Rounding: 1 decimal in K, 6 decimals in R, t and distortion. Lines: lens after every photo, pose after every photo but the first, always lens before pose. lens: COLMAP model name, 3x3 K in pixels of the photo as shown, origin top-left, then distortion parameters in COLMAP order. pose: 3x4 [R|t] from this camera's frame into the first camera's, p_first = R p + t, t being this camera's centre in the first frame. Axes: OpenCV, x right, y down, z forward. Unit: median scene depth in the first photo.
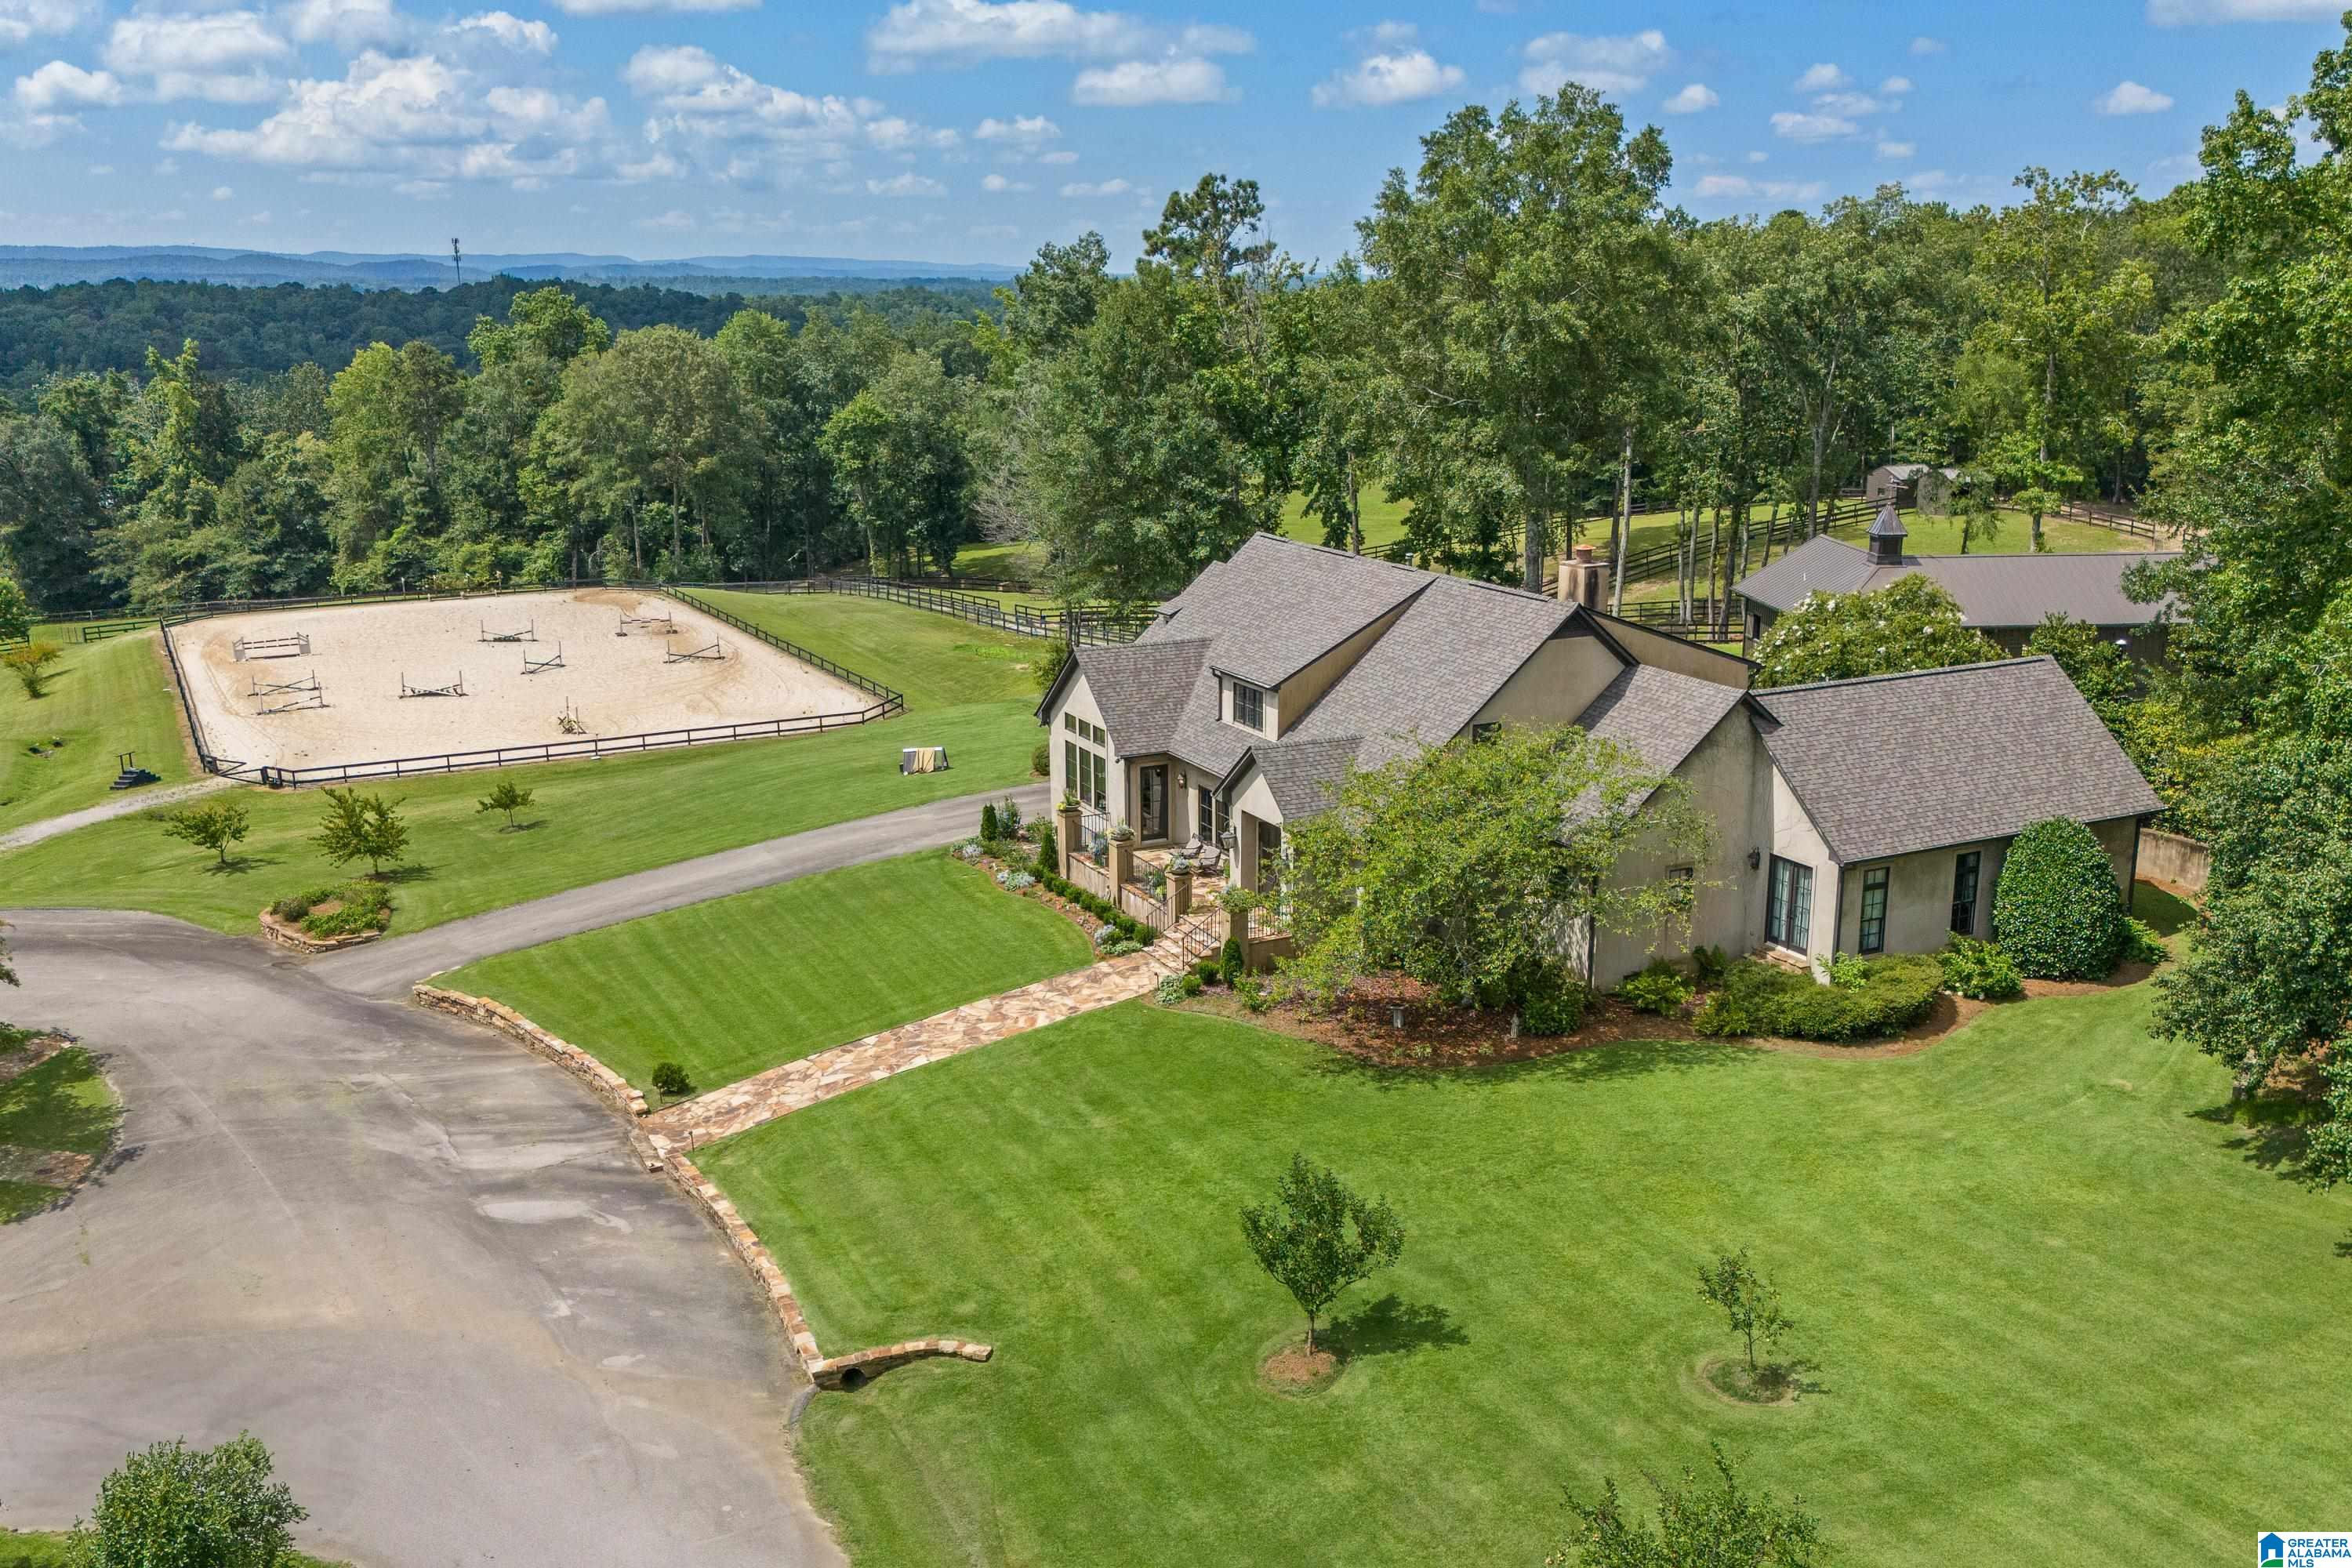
lens RADIAL K [[2055.4, 0, 1194.3], [0, 2055.4, 787.8], [0, 0, 1]] dist [0.107023, -0.137833]
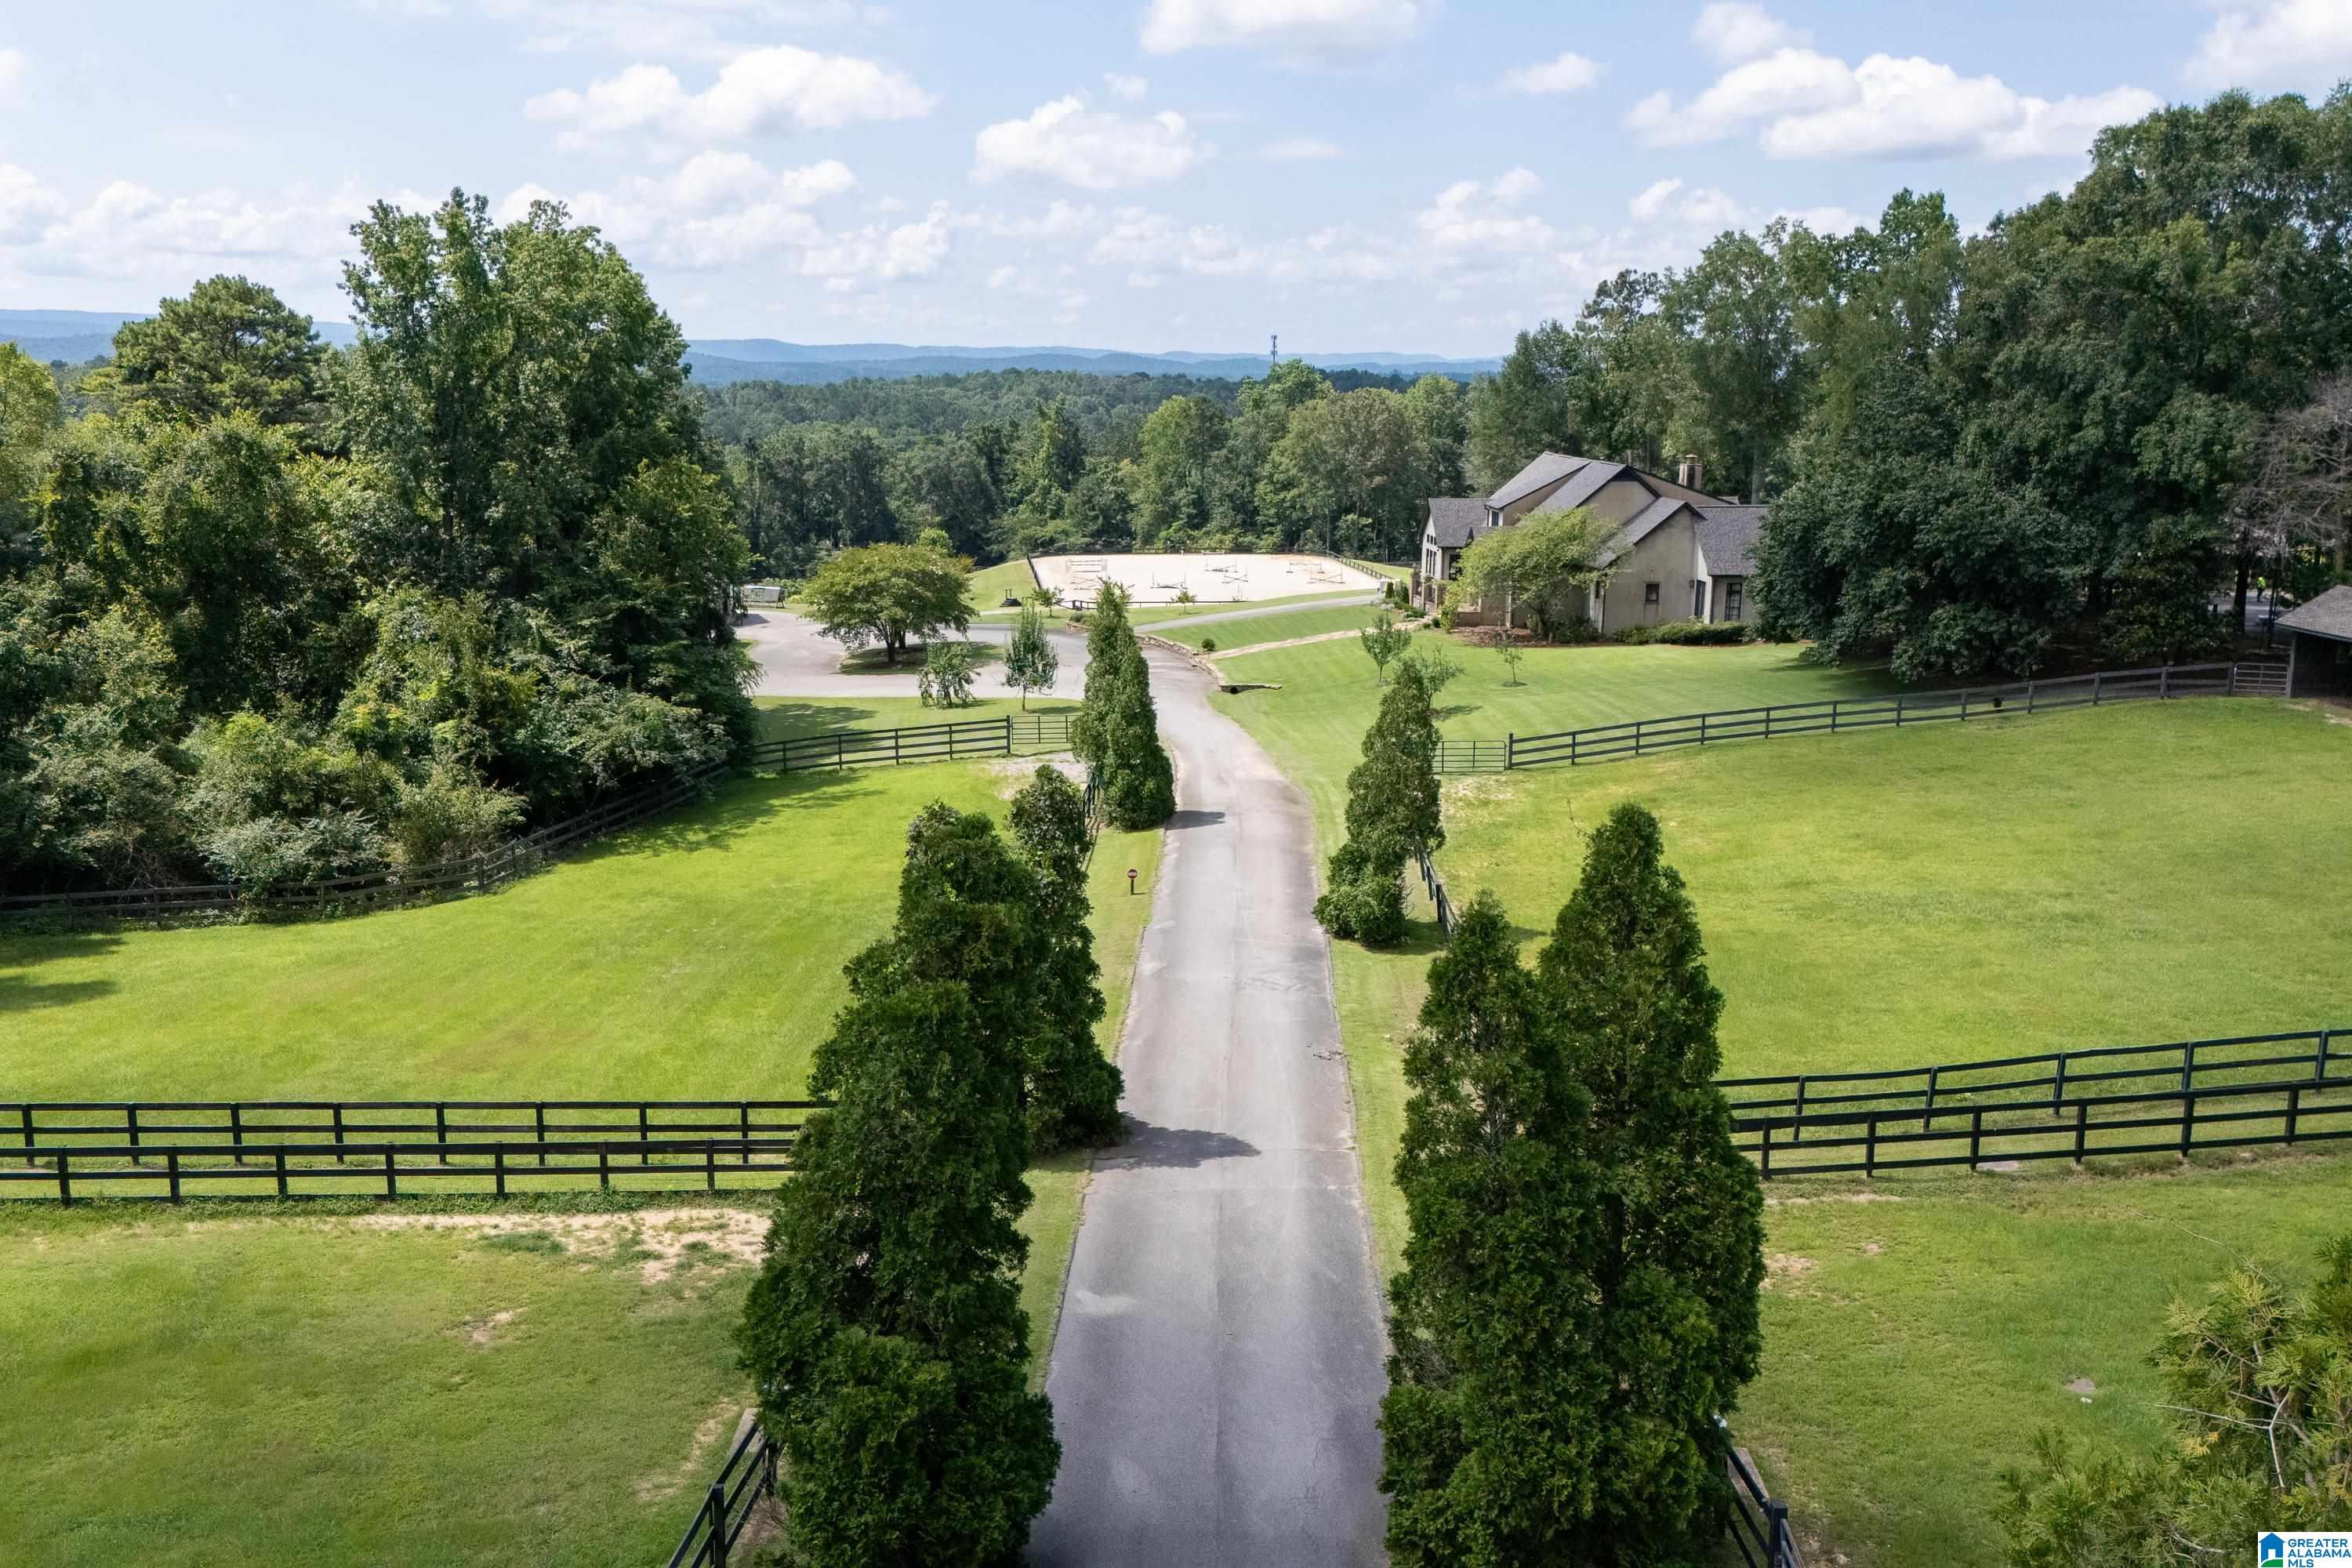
lens RADIAL K [[2055.4, 0, 1171.5], [0, 2055.4, 797.8], [0, 0, 1]] dist [0.107023, -0.137833]
pose [[0.926591, 0.086776, -0.365922, 0.162973], [-0.101472, 0.994615, -0.021083, 0.100882], [0.362122, 0.056667, 0.930407, -0.336416]]
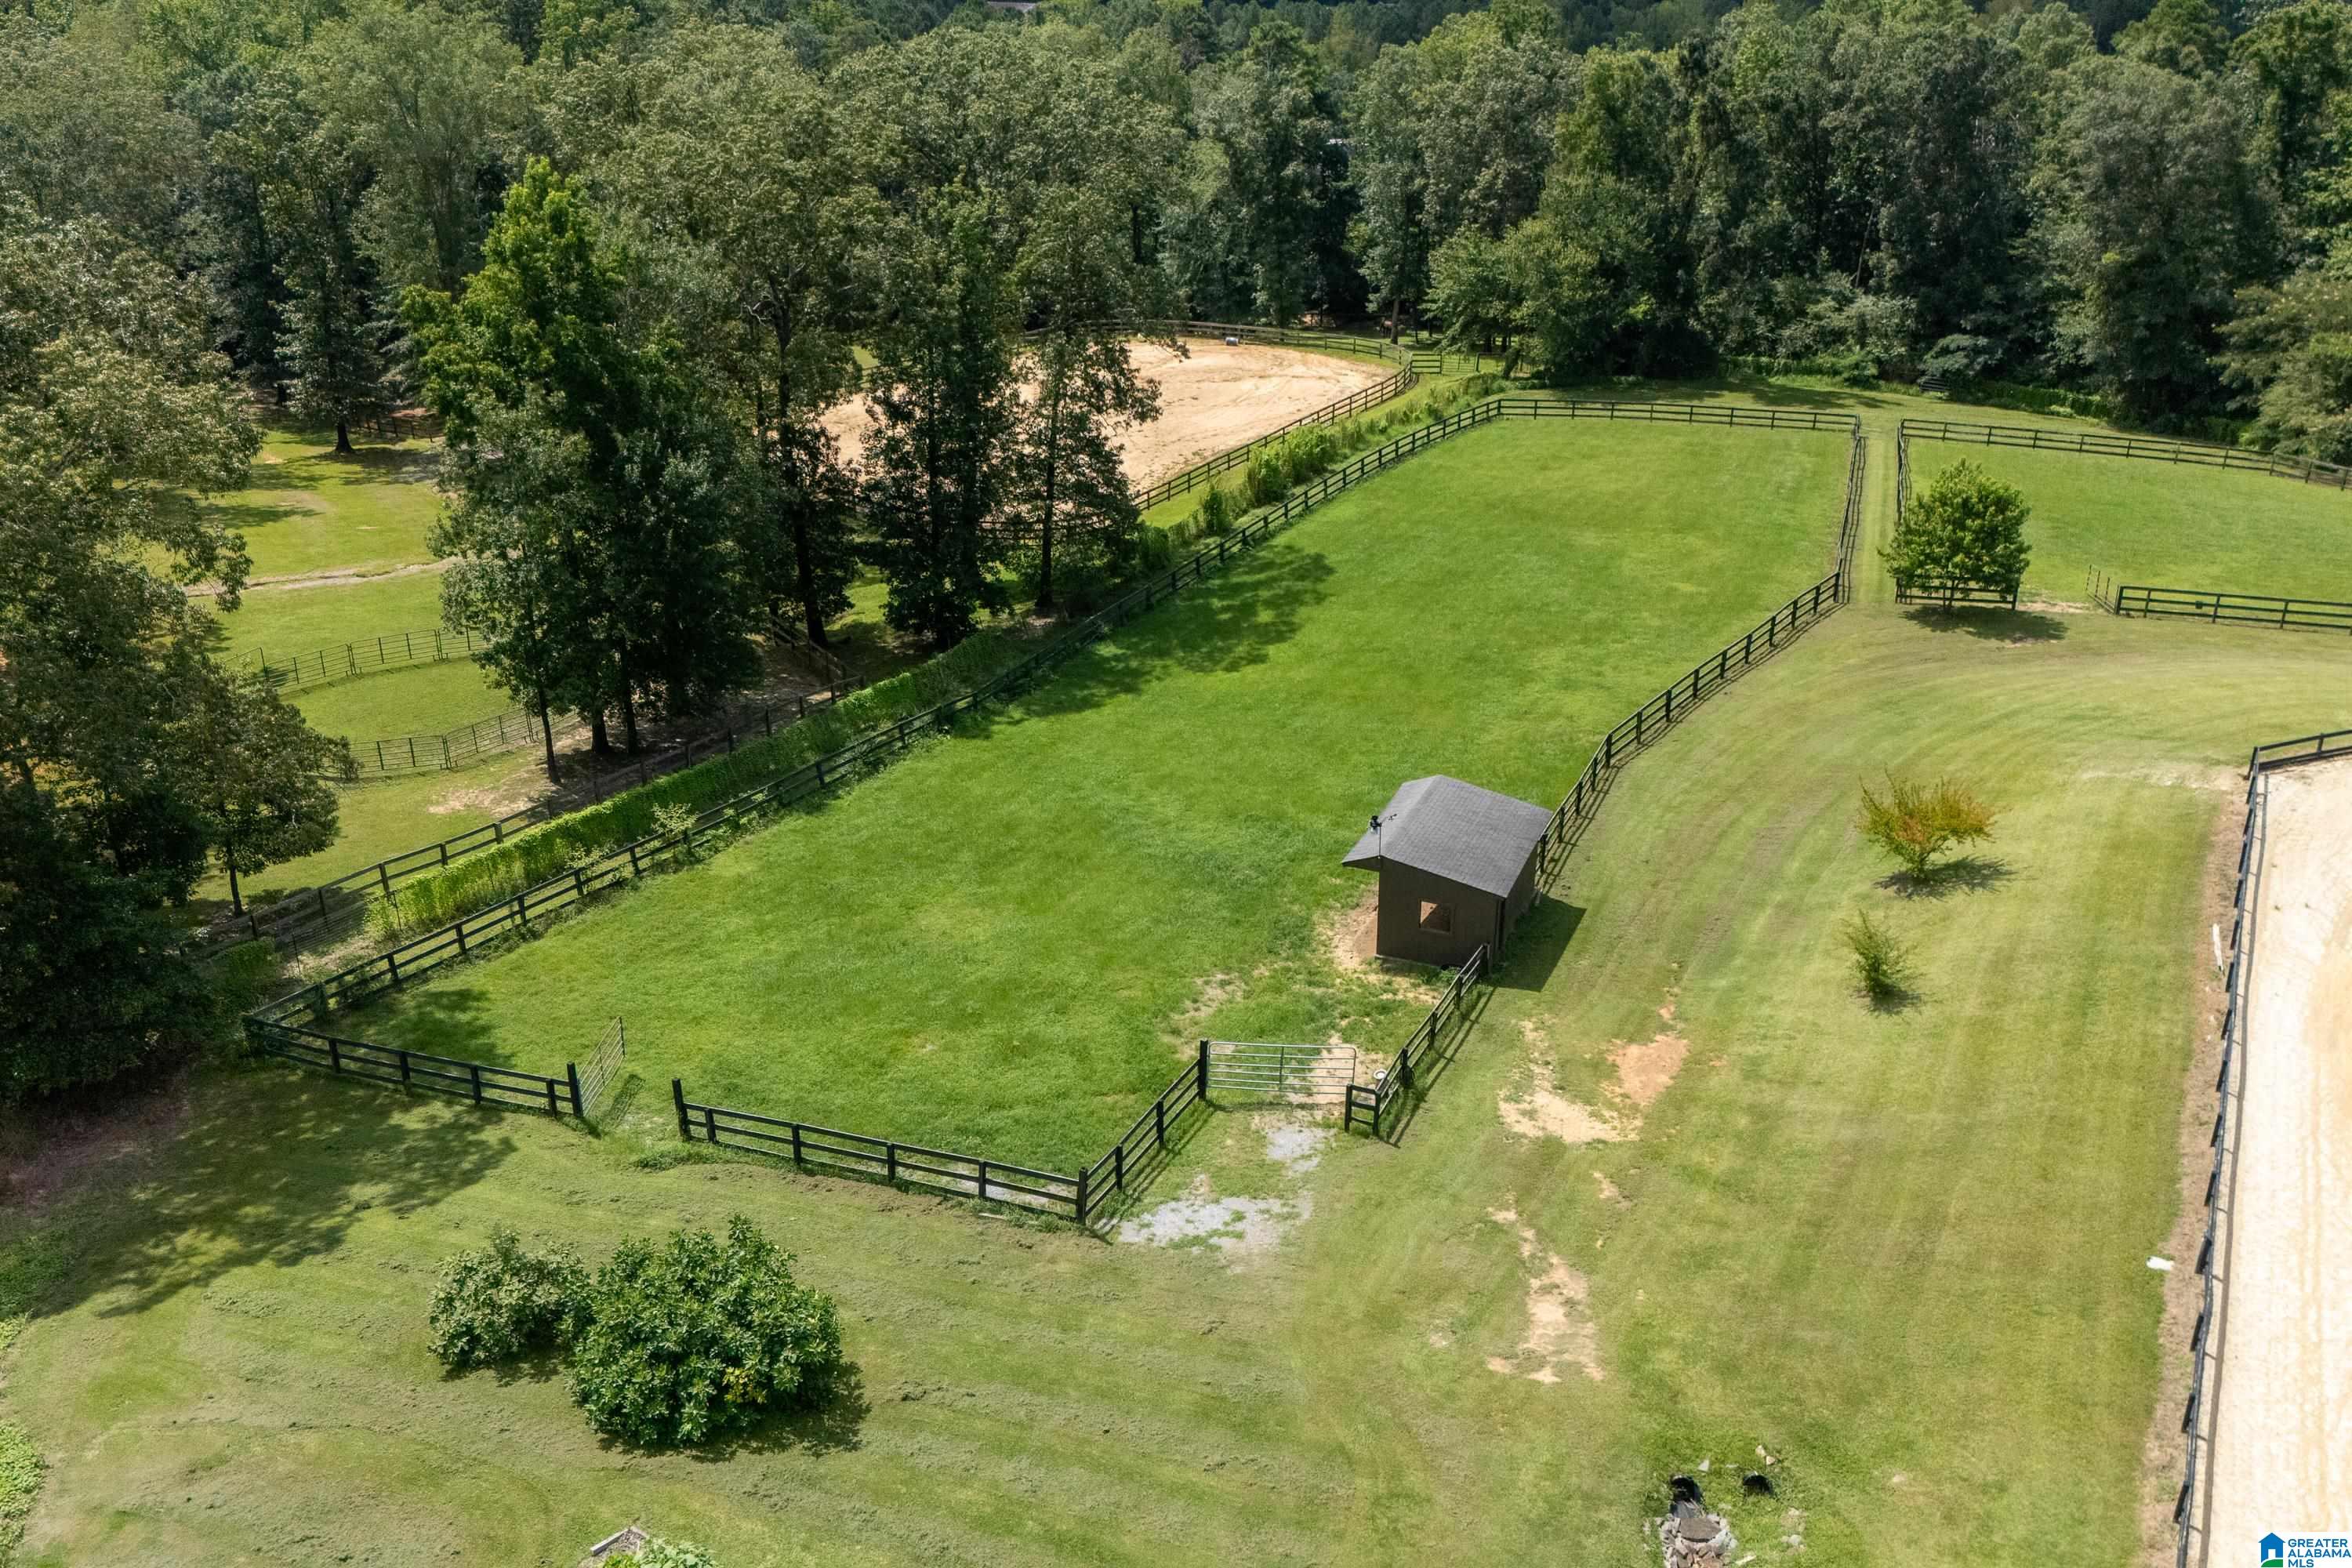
lens RADIAL K [[2055.4, 0, 1182.0], [0, 2055.4, 784.9], [0, 0, 1]] dist [0.107023, -0.137833]
pose [[0.579181, 0.360179, -0.731314, -0.240179], [-0.200402, 0.932477, 0.300541, -0.122201], [0.790183, -0.027511, 0.612254, 0.444772]]
